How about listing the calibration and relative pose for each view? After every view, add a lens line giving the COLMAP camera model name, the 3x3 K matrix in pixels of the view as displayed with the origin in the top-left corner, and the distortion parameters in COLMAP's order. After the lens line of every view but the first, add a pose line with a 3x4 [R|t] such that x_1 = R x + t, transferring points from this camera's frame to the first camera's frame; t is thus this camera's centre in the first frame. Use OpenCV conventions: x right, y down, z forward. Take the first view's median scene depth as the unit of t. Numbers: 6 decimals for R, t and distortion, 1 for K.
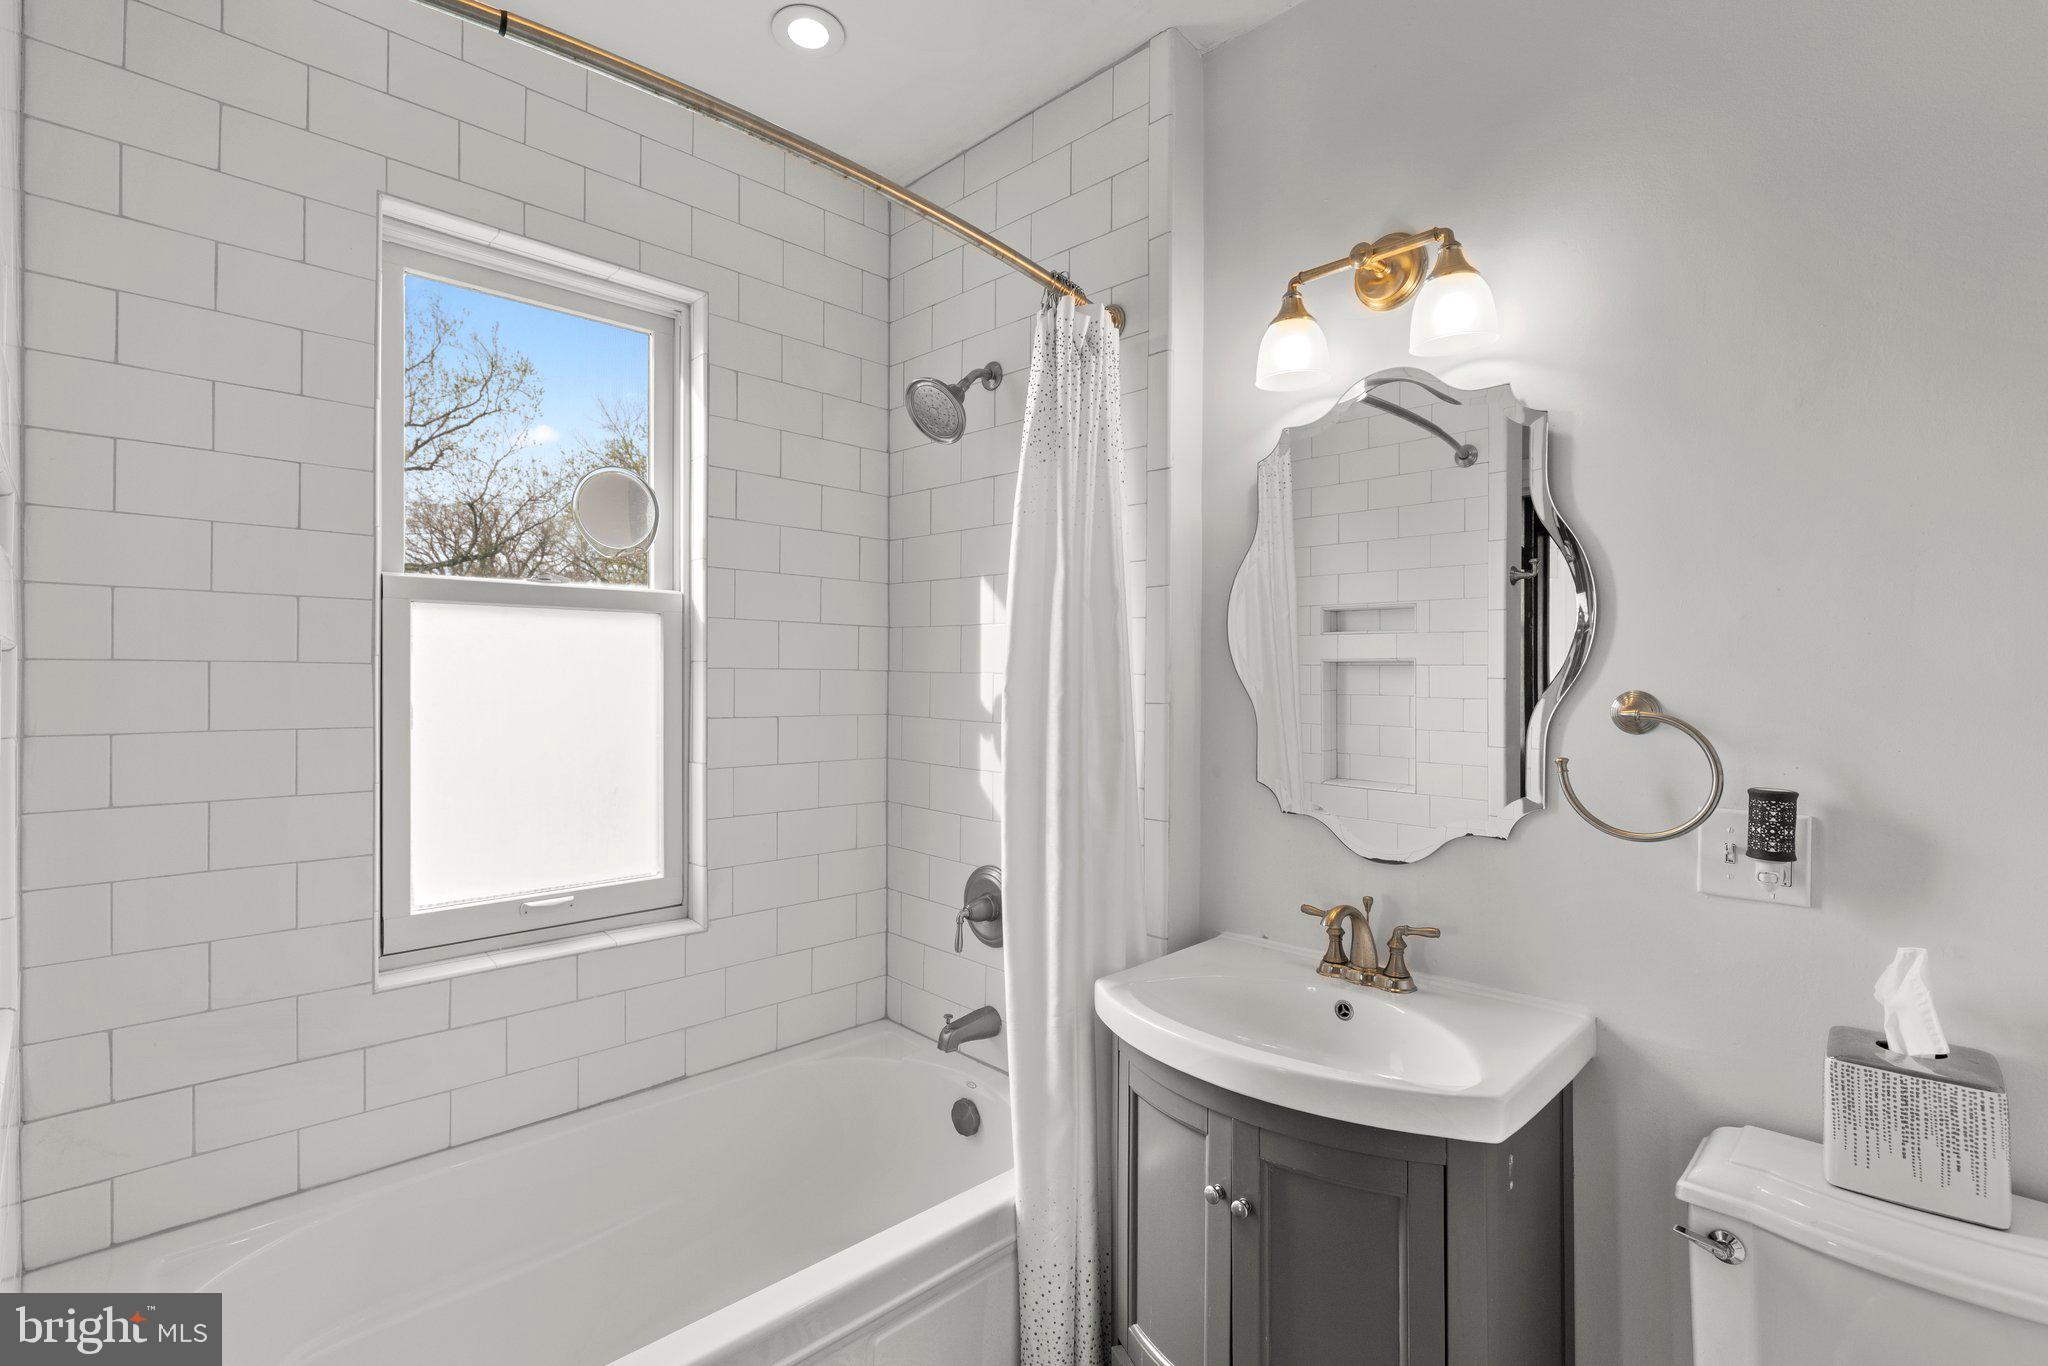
lens RADIAL K [[942.5, 0, 1021.9], [0, 942.5, 659.0], [0, 0, 1]] dist [-0.001230, 0.000700]
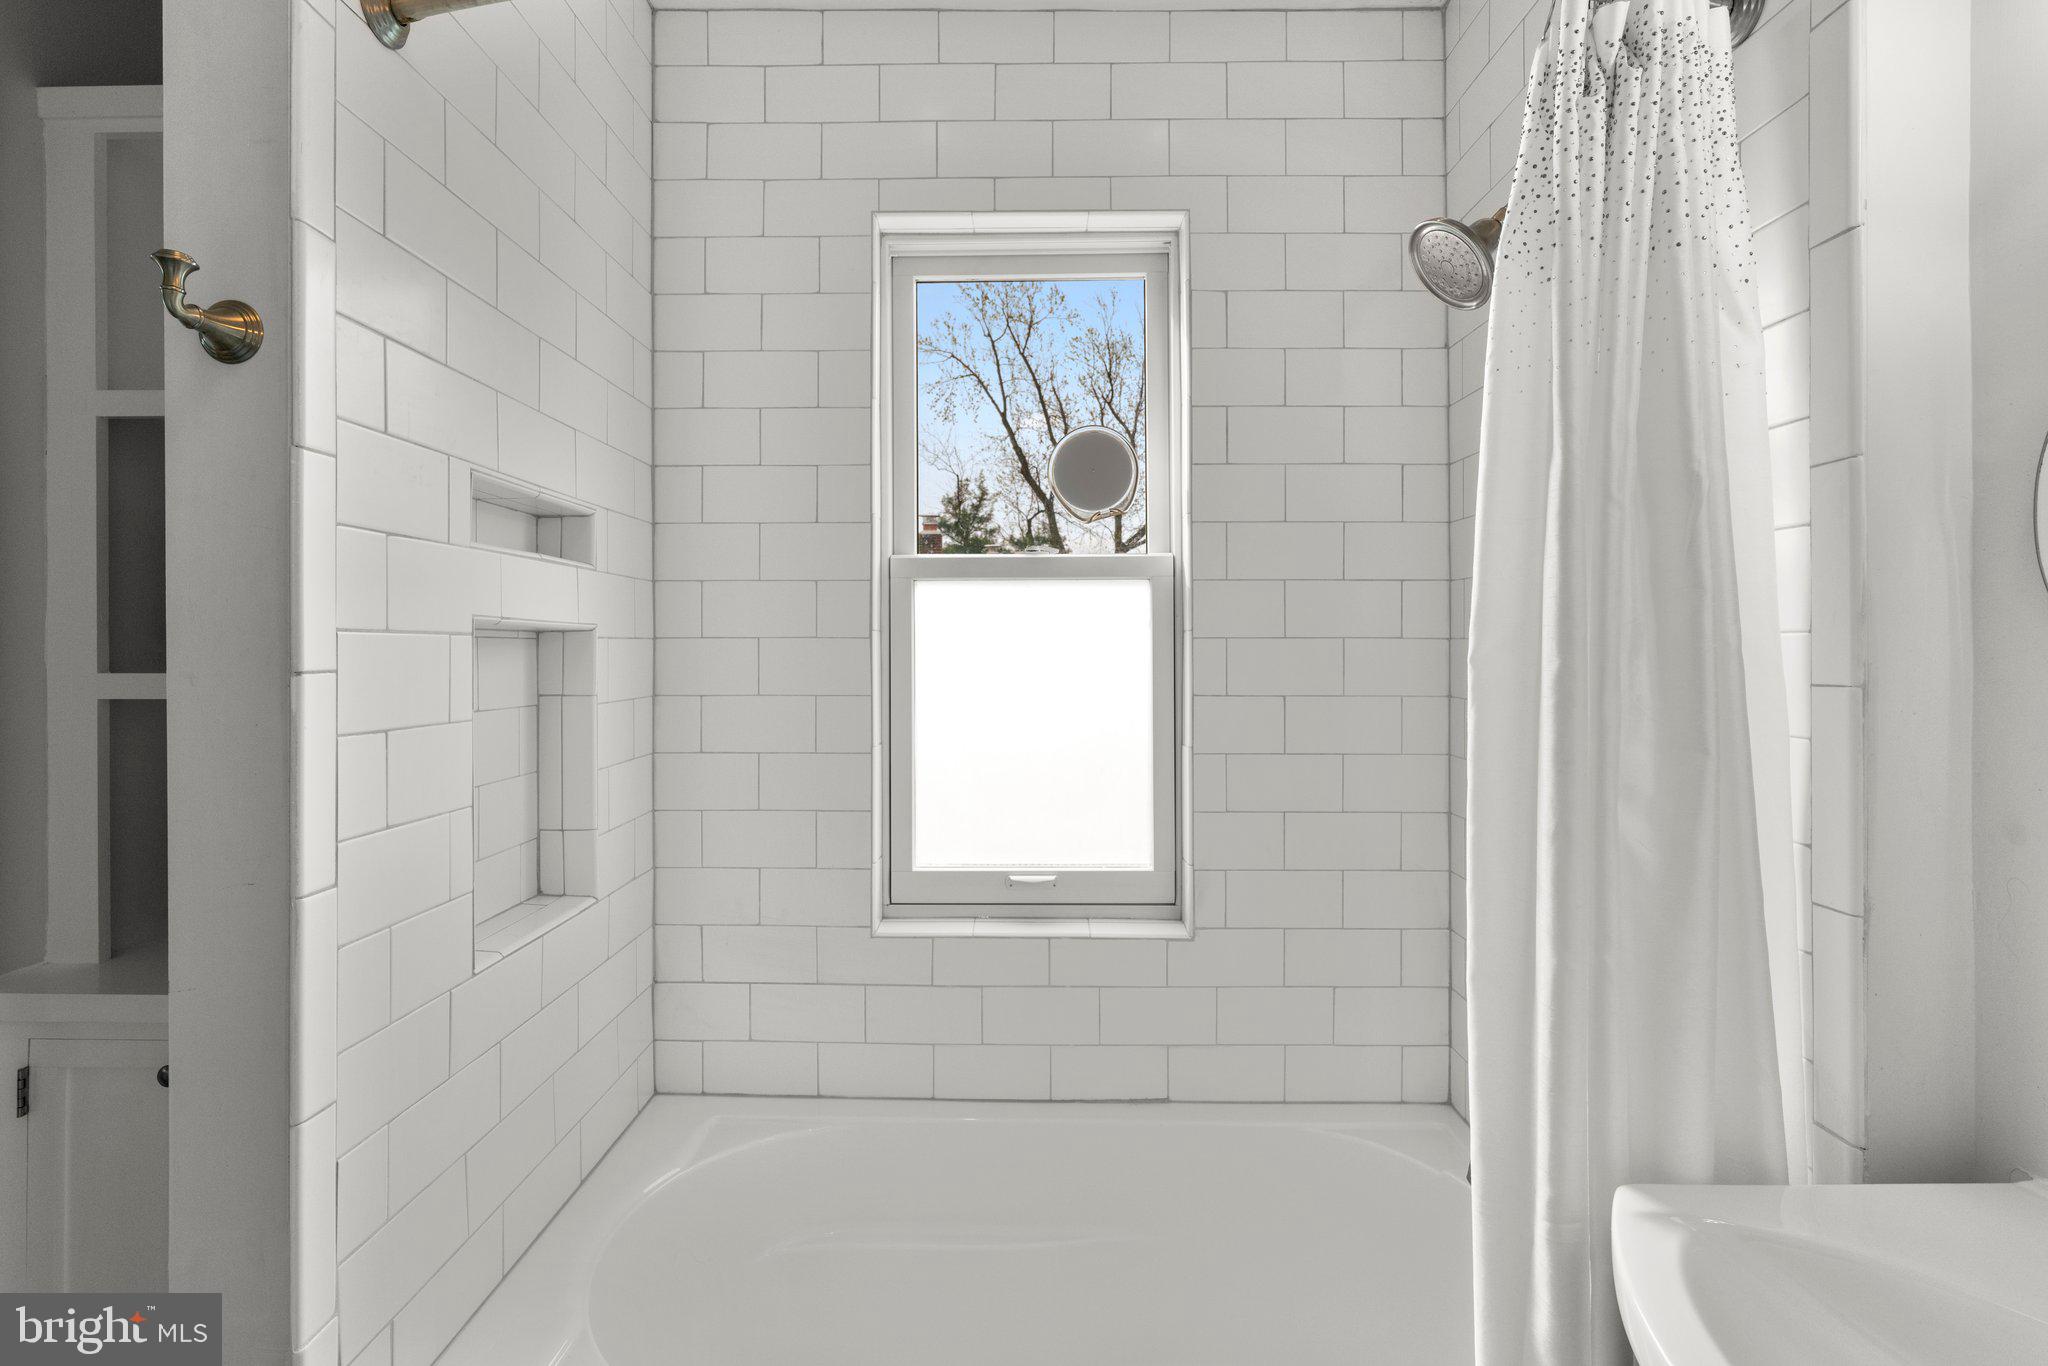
lens RADIAL K [[935.5, 0, 1020.7], [0, 935.5, 640.6], [0, 0, 1]] dist [-0.014821, 0.012263]
pose [[0.706285, -0.018313, -0.707691, 0.191419], [0.018607, 0.999800, -0.007302, 0.017749], [0.707683, -0.008011, 0.706485, 0.318569]]
